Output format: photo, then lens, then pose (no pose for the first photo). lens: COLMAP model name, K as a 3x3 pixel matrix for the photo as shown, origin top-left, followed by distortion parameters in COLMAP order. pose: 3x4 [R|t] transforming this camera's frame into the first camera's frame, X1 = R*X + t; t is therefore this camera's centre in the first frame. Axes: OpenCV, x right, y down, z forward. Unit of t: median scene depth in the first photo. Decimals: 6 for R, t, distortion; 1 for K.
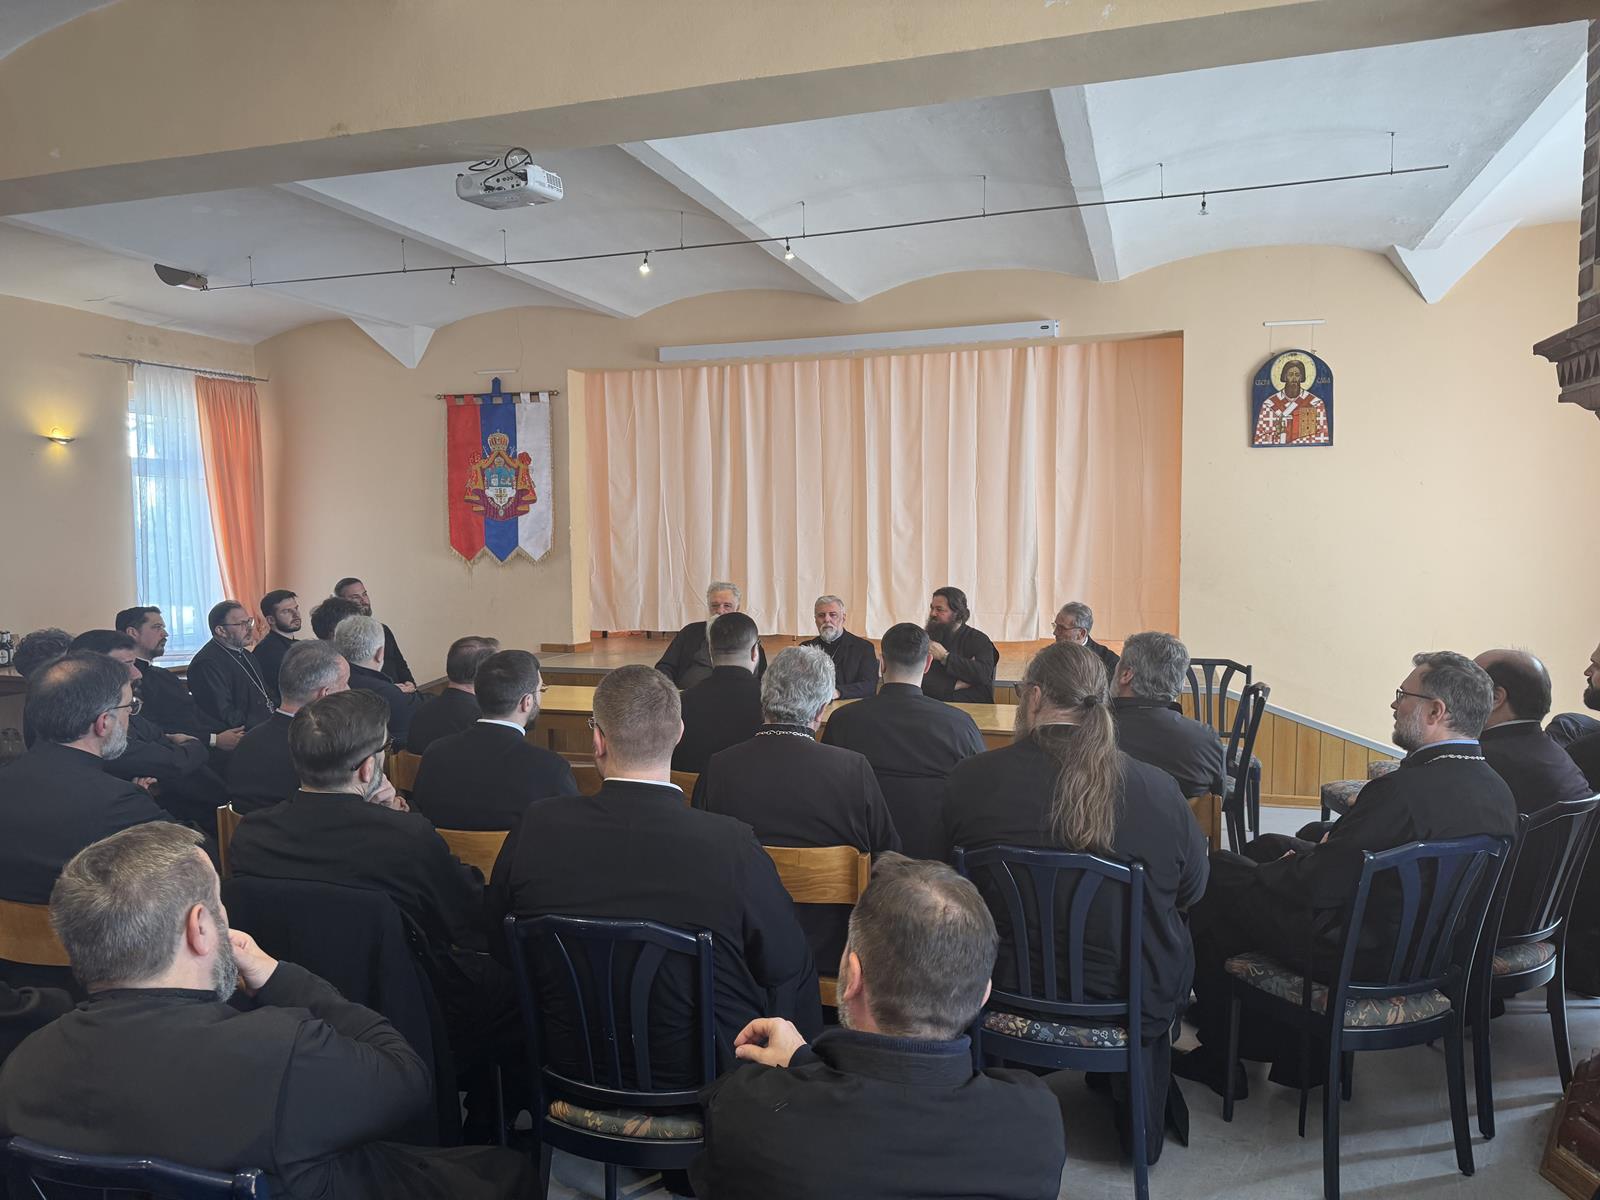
lens RADIAL K [[1135.8, 0, 806.2], [0, 1135.8, 604.1], [0, 0, 1]] dist [0.060661, -0.062936]
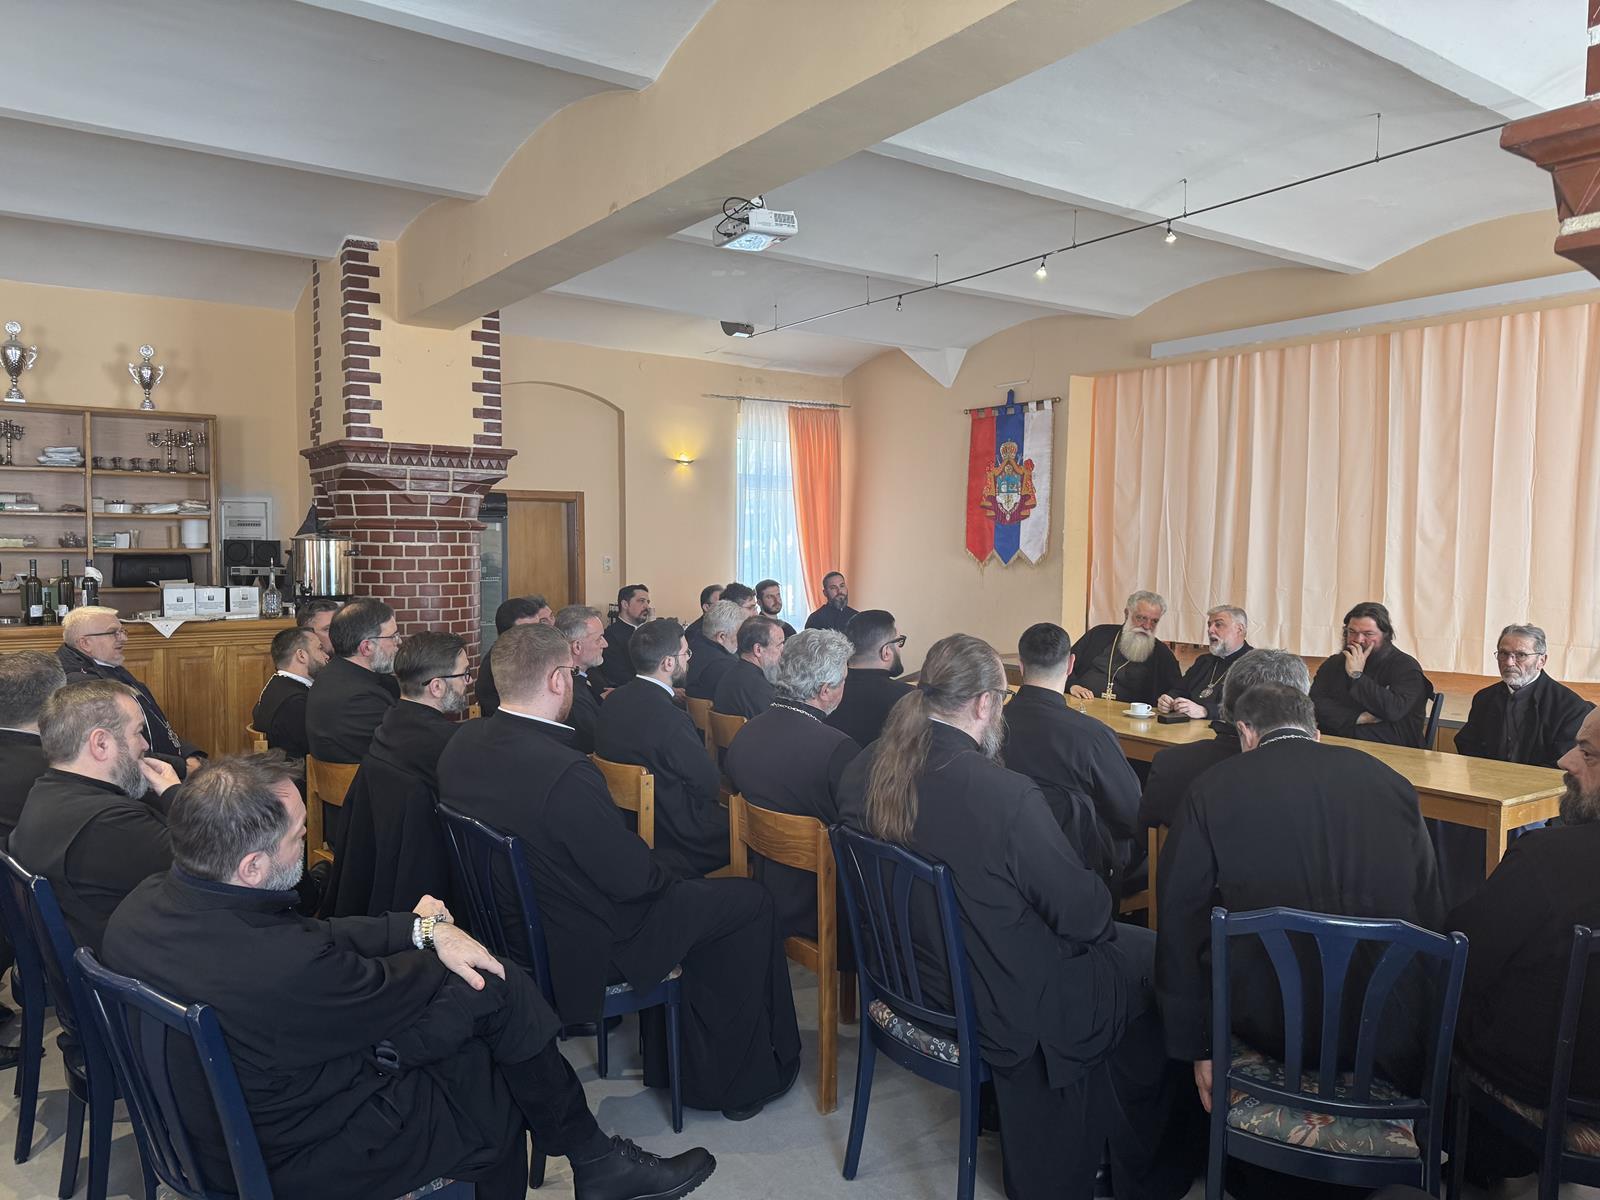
lens RADIAL K [[1135.8, 0, 789.8], [0, 1135.8, 599.4], [0, 0, 1]] dist [0.060661, -0.062936]
pose [[0.792113, 0.043425, -0.608828, 0.239268], [-0.052529, 0.998615, 0.002883, 0.003333], [0.608110, 0.029698, 0.793297, 0.053157]]
